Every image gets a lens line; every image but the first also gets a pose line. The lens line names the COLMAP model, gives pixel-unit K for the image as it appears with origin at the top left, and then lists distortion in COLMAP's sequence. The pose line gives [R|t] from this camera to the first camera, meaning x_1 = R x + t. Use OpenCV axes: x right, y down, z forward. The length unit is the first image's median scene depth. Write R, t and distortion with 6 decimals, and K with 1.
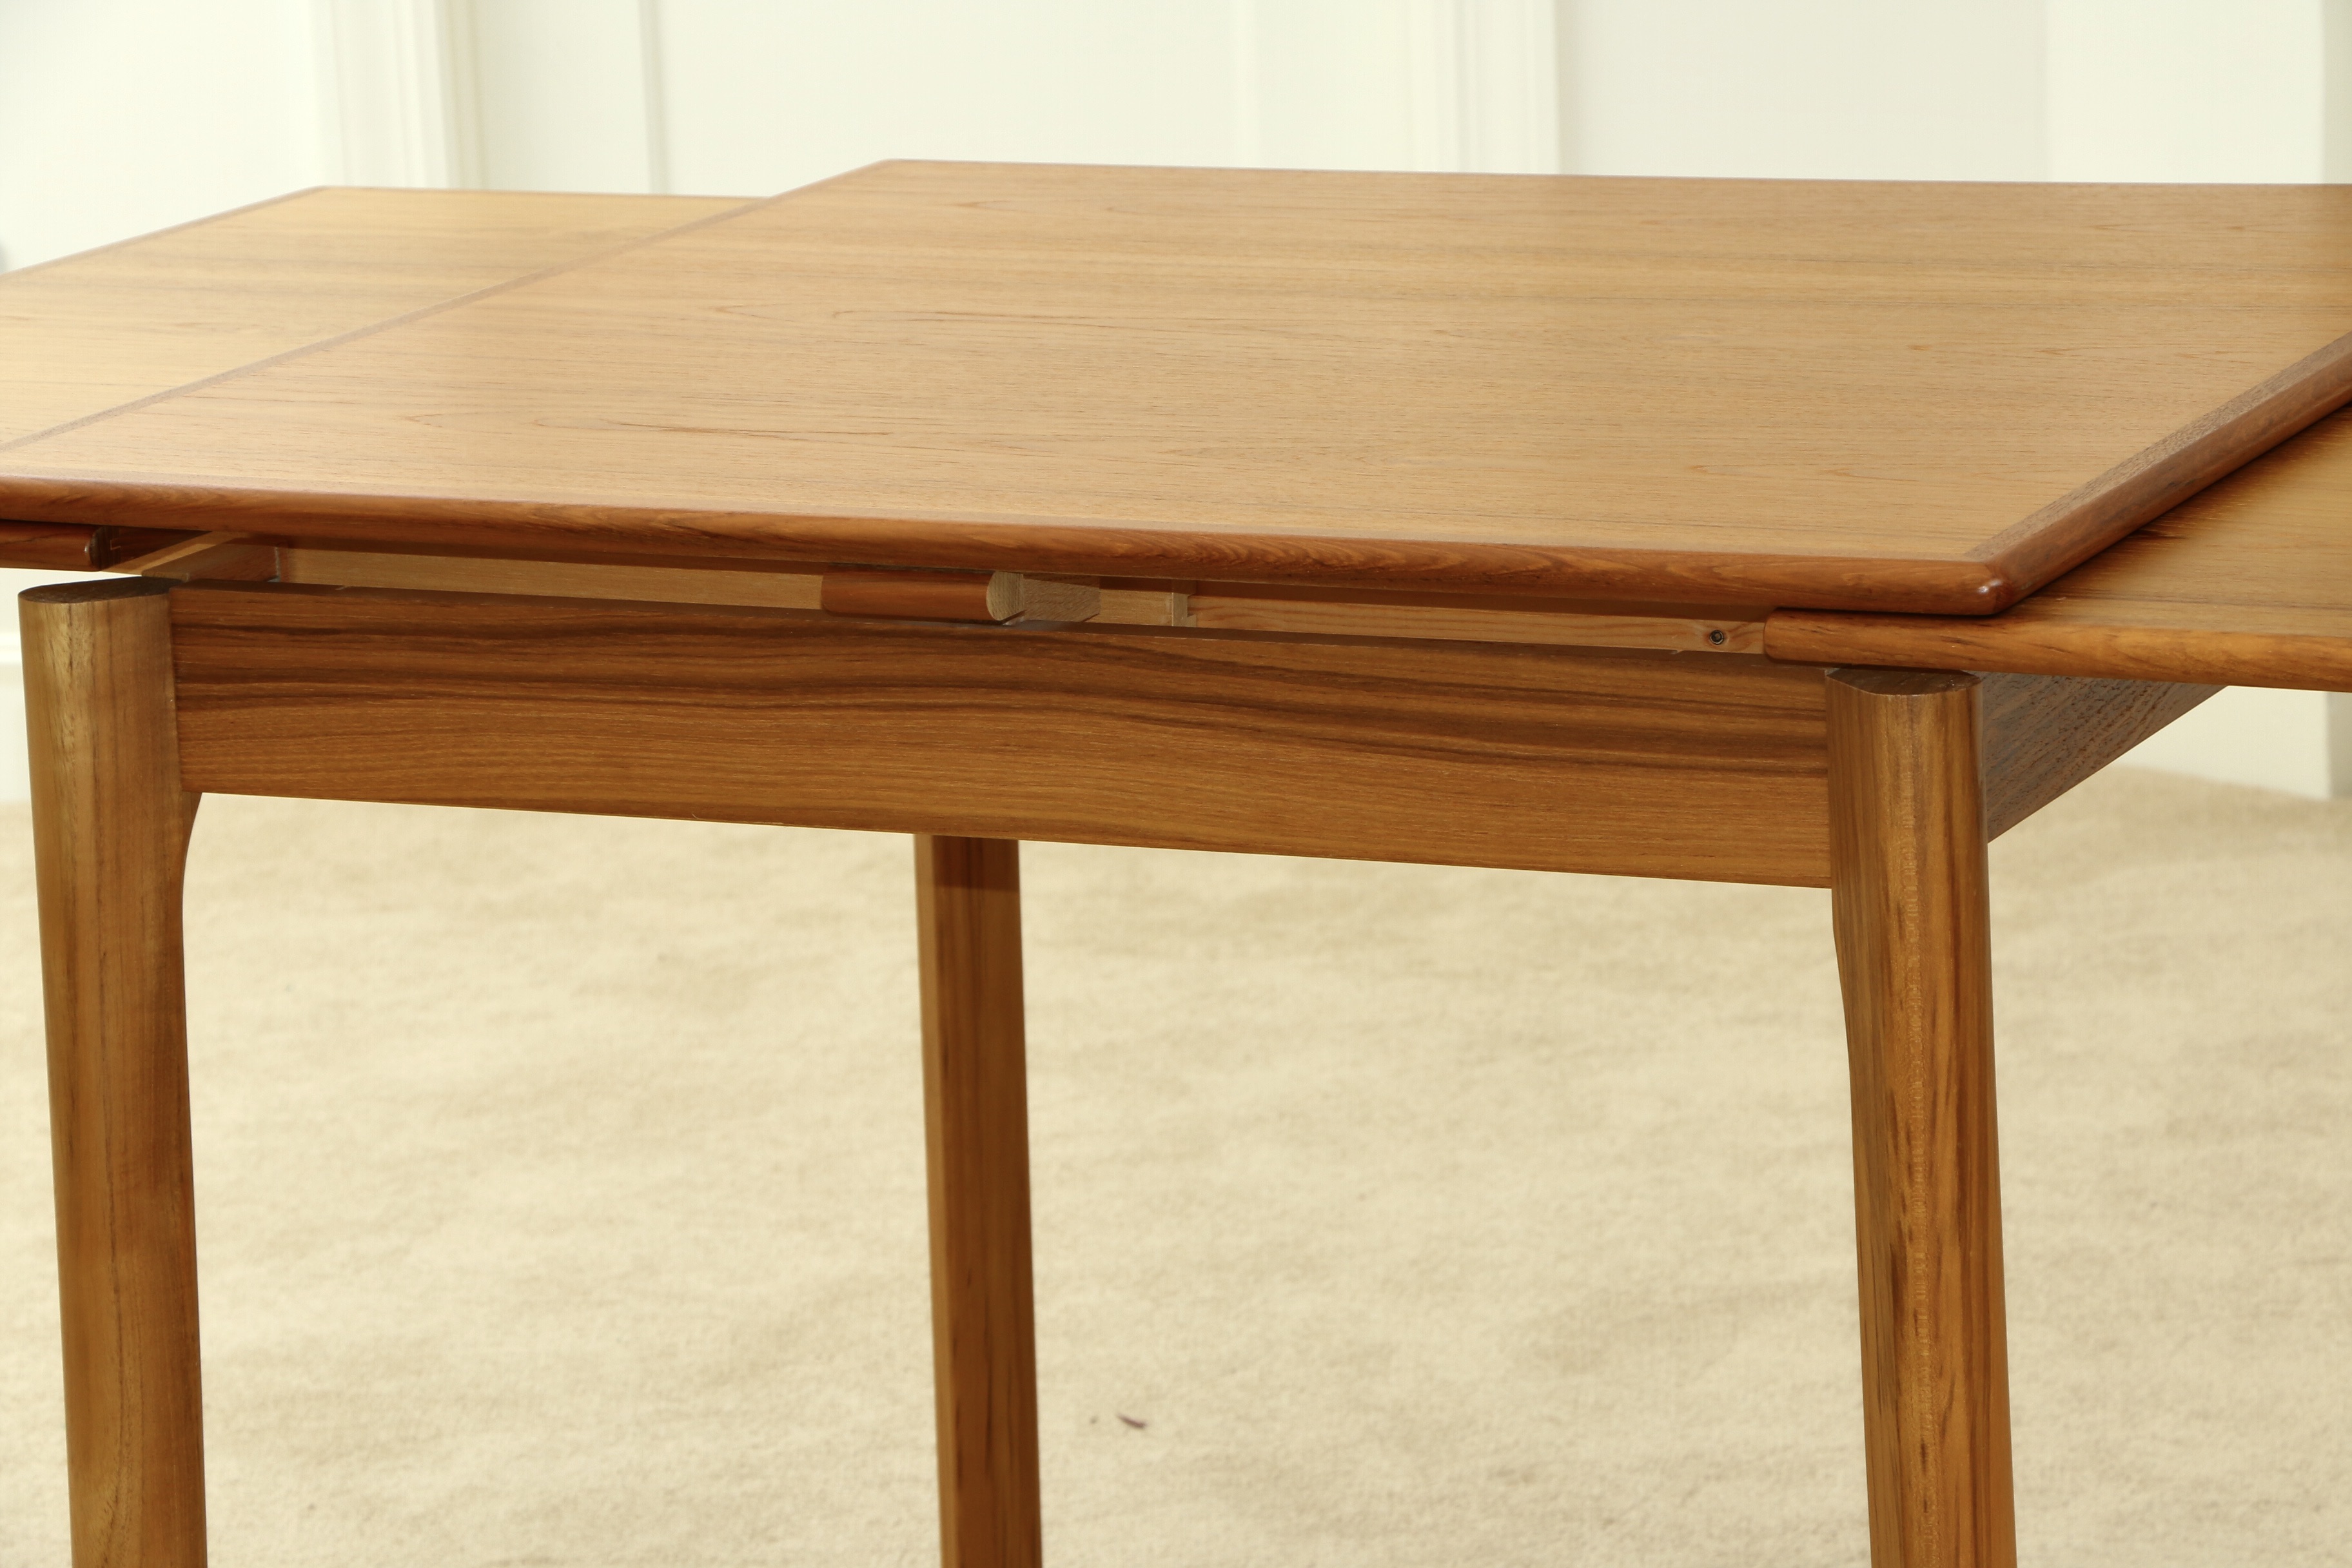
lens RADIAL K [[8297.2, 0, 1182.4], [0, 8297.2, 776.9], [0, 0, 1]] dist [0.819162, 0.000000]
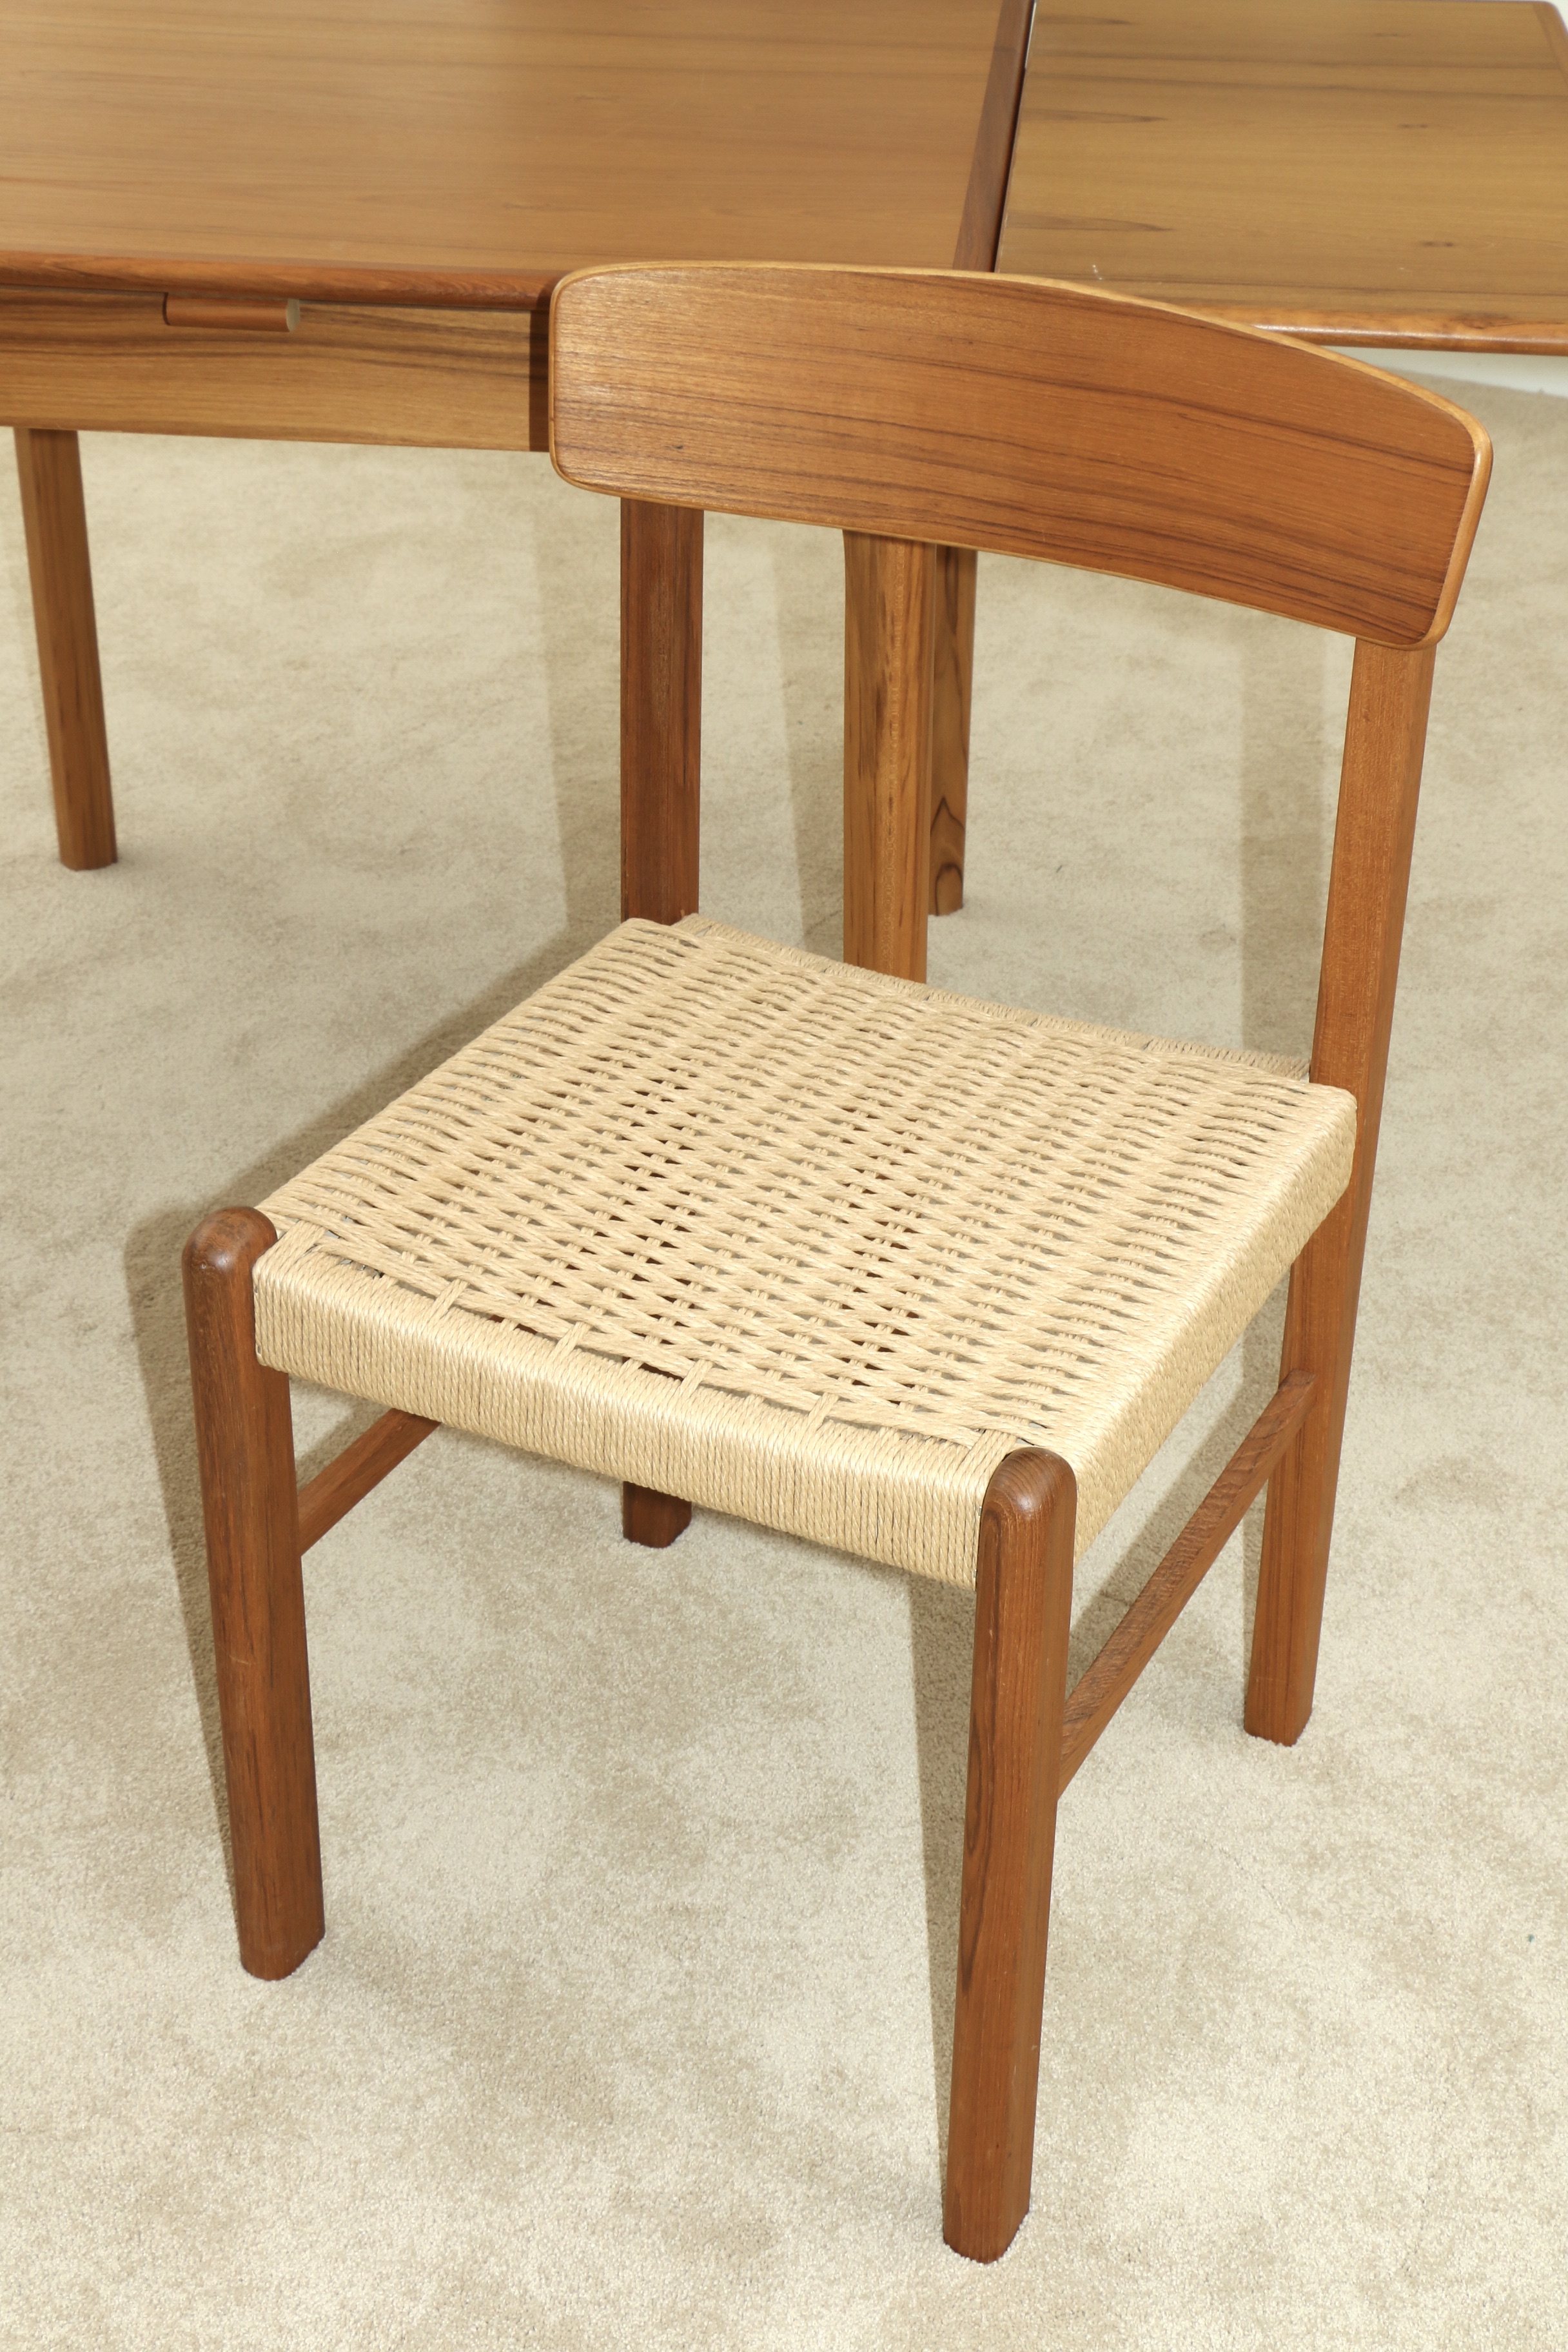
lens RADIAL K [[3244.1, 0, 775.1], [0, 3244.1, 1176.6], [0, 0, 1]] dist [0.084048, 0.000000]
pose [[0.945693, -0.120583, 0.301869, -0.128581], [0.020383, 0.948821, 0.315155, -0.050212], [-0.324422, -0.291887, 0.899751, 0.357099]]
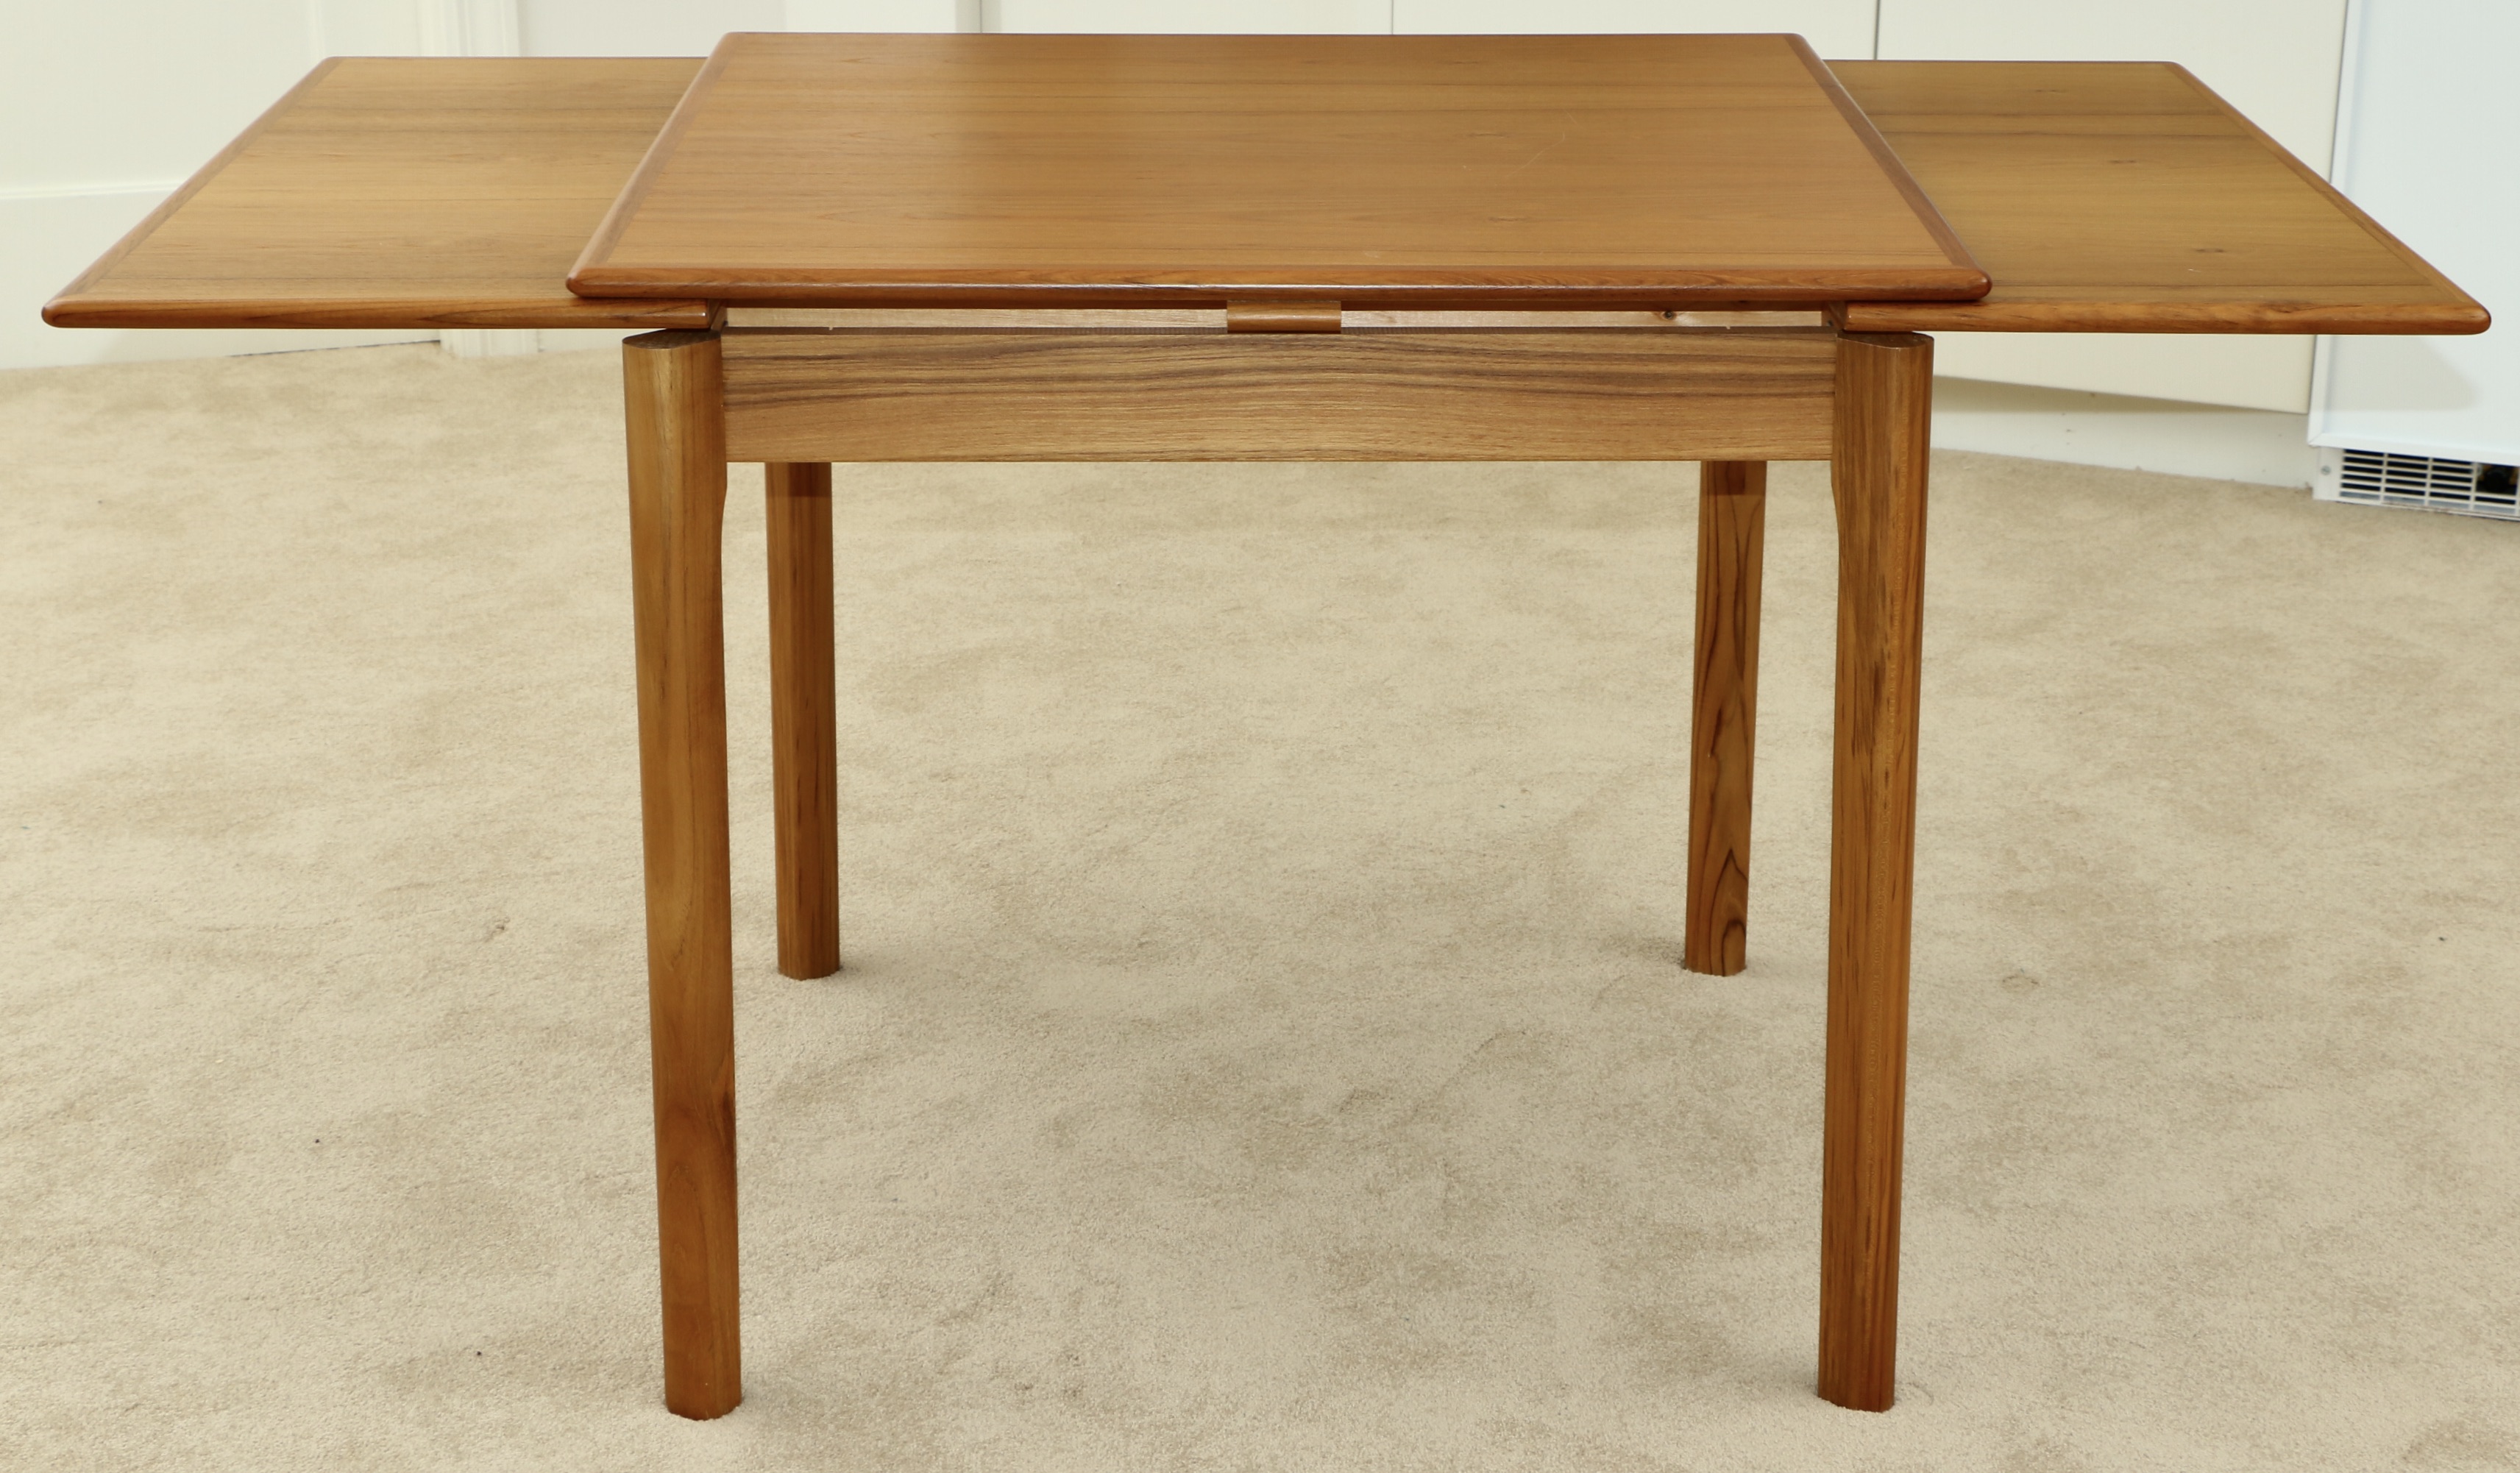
lens RADIAL K [[4192.0, 0, 1281.9], [0, 4192.0, 751.9], [0, 0, 1]] dist [0.095642, 0.000000]
pose [[0.902819, -0.098760, 0.418527, -0.358742], [0.051207, 0.991036, 0.123394, -0.036321], [-0.426962, -0.089971, 0.899783, 0.236528]]
